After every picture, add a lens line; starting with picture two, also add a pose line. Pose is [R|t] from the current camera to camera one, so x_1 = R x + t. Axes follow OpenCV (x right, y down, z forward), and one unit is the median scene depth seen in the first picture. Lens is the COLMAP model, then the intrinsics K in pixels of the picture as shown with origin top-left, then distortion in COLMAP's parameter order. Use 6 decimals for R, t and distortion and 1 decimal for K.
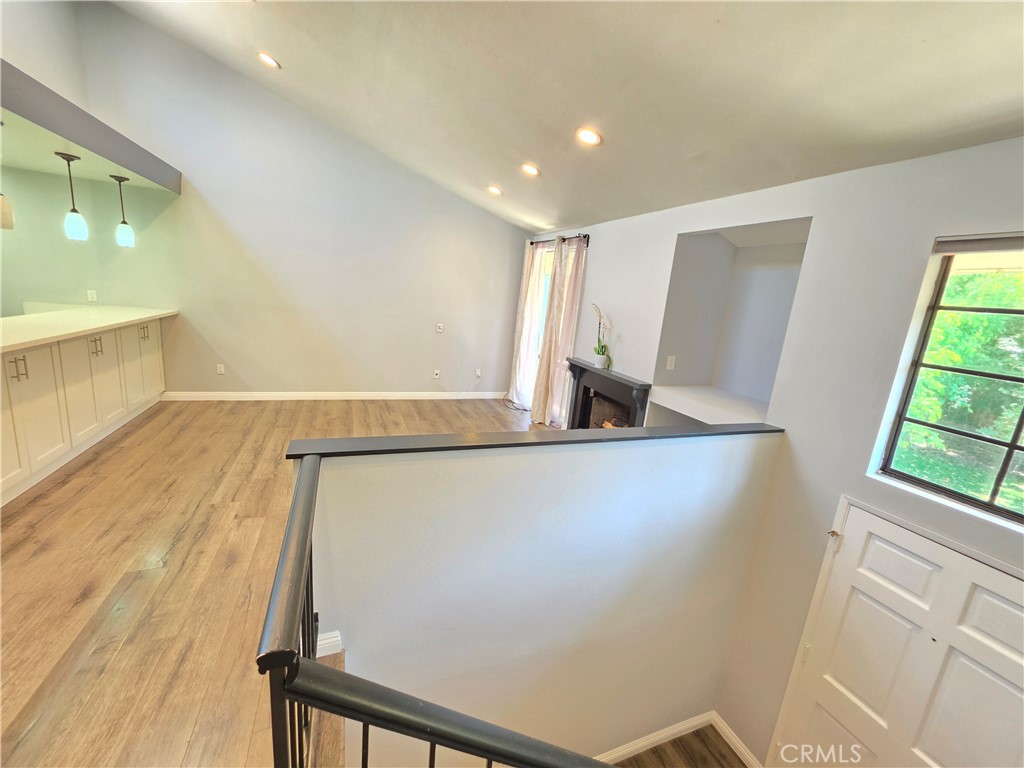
lens RADIAL K [[415.8, 0, 512.0], [0, 415.8, 384.0], [0, 0, 1]] dist [-0.001347, 0.000465]
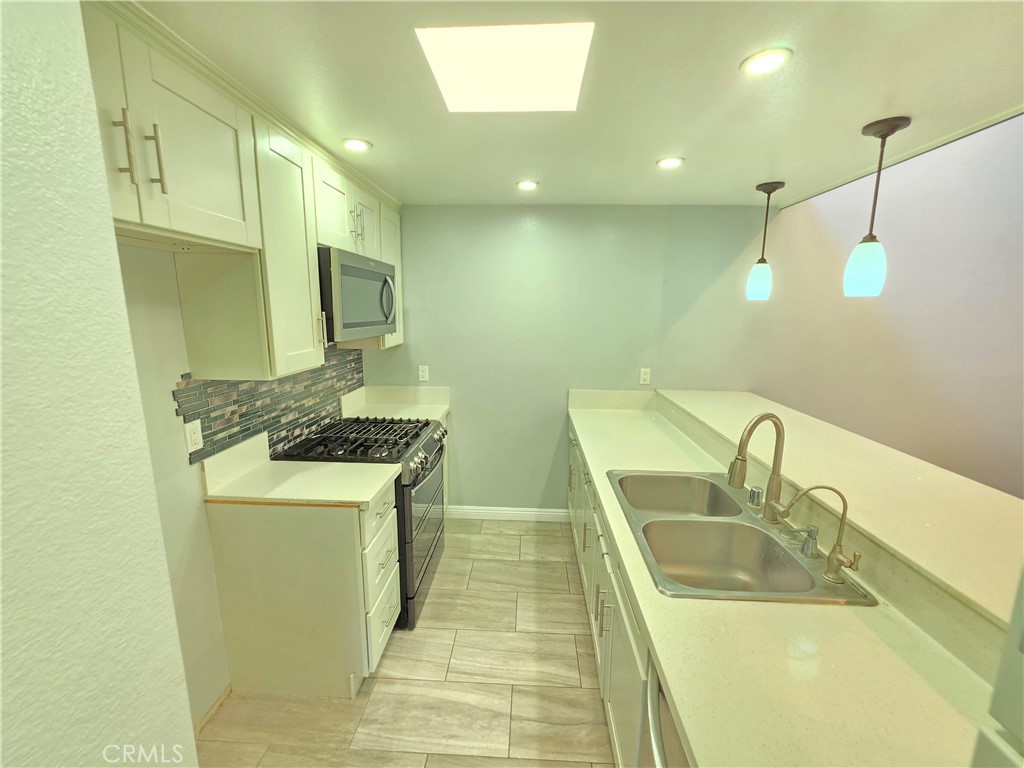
lens RADIAL K [[415.8, 0, 512.0], [0, 415.8, 384.0], [0, 0, 1]] dist [-0.001347, 0.000465]
pose [[0.906114, -0.033870, -0.421676, -1.046398], [0.015100, 0.998744, -0.047774, -0.194264], [0.422764, 0.036921, 0.905487, 0.324340]]
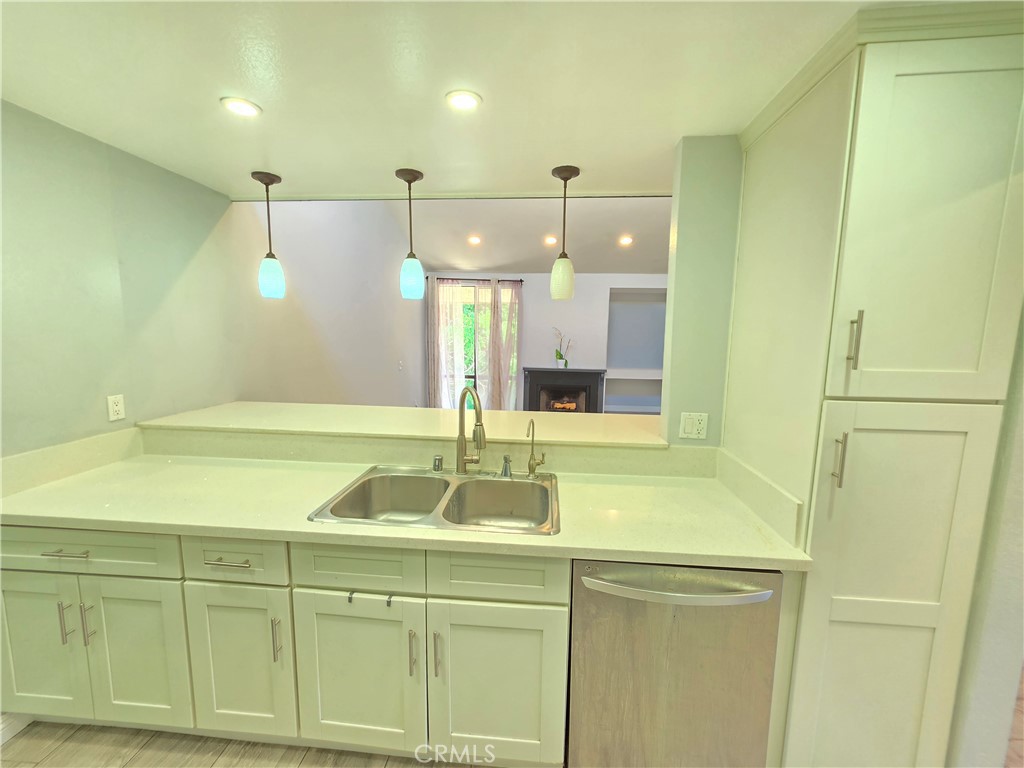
lens RADIAL K [[415.8, 0, 512.0], [0, 415.8, 384.0], [0, 0, 1]] dist [-0.001347, 0.000465]
pose [[0.442399, -0.204142, 0.873275, -1.365380], [0.220934, 0.968546, 0.114489, -0.221328], [-0.869179, 0.142286, 0.473585, 0.494583]]
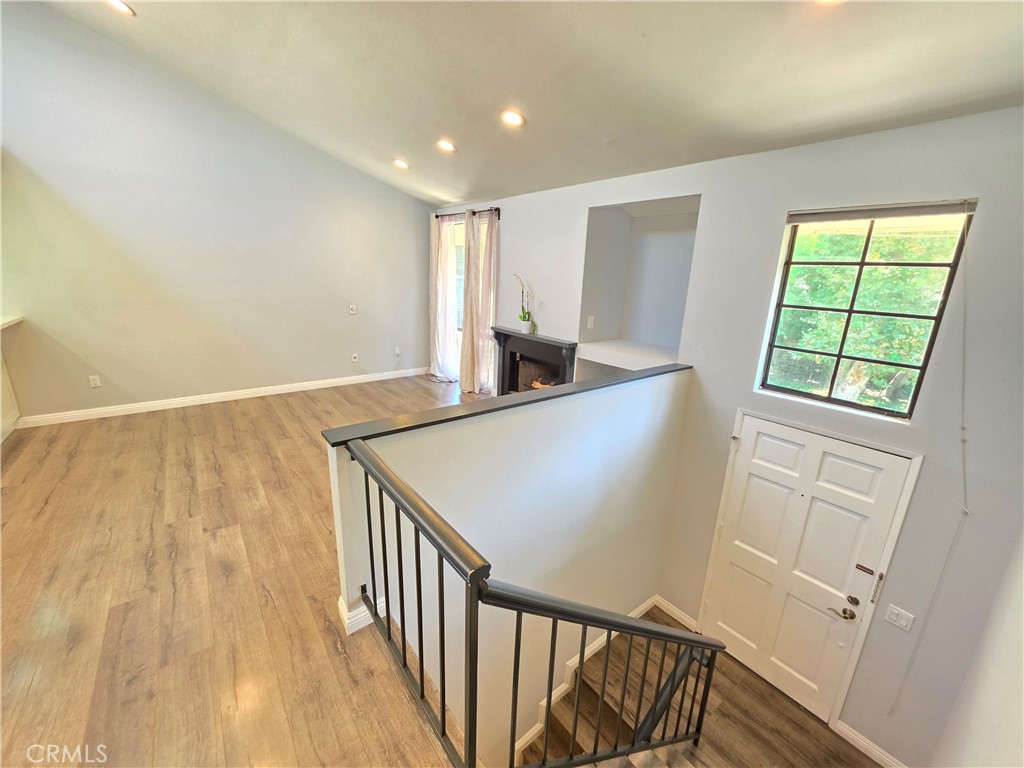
lens RADIAL K [[415.8, 0, 512.0], [0, 415.8, 384.0], [0, 0, 1]] dist [-0.001347, 0.000465]
pose [[0.956321, -0.134609, 0.259481, -0.141497], [0.115620, 0.989461, 0.087175, -0.007214], [-0.268481, -0.053367, 0.961806, -0.052544]]
